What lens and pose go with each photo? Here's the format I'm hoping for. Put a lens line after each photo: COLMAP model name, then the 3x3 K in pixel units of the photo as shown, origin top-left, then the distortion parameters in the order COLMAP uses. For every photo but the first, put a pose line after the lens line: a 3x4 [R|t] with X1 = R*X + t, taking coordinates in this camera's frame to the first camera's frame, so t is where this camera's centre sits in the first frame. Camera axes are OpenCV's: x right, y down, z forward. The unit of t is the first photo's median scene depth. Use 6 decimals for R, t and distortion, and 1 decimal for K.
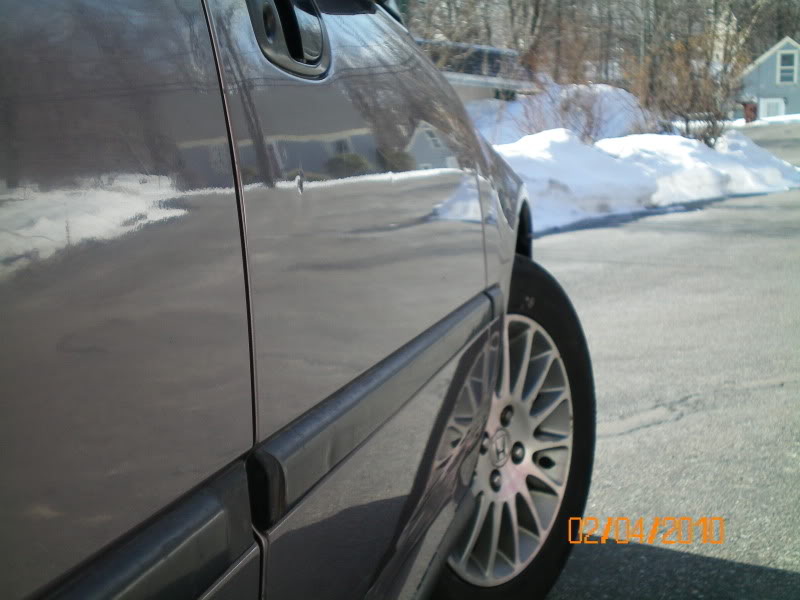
lens RADIAL K [[1443.1, 0, 400.0], [0, 1443.1, 300.0], [0, 0, 1]] dist [0.661607, -2.984174]
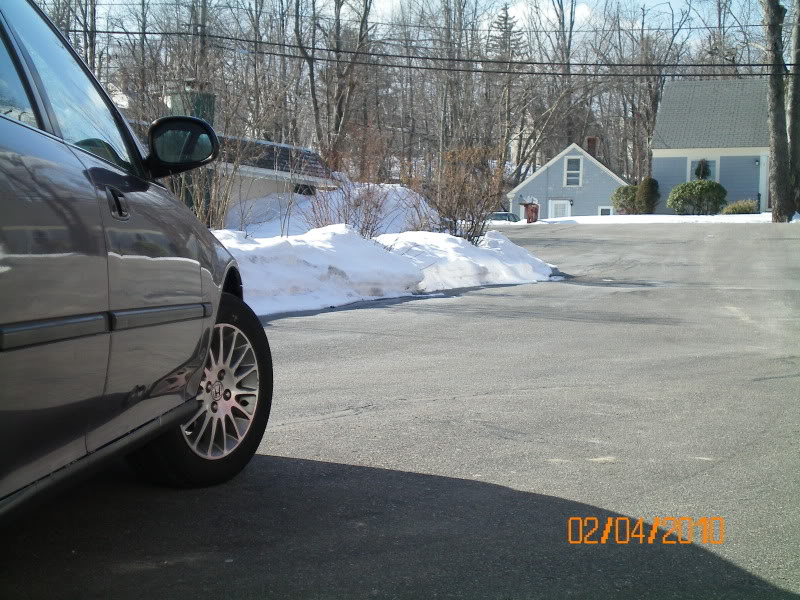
lens RADIAL K [[1443.1, 0, 400.0], [0, 1443.1, 300.0], [0, 0, 1]] dist [0.661607, -2.984174]
pose [[0.991314, 0.017980, 0.130280, 0.007625], [-0.010086, 0.998087, -0.061001, 0.013743], [-0.131127, 0.059157, 0.989599, -0.144789]]
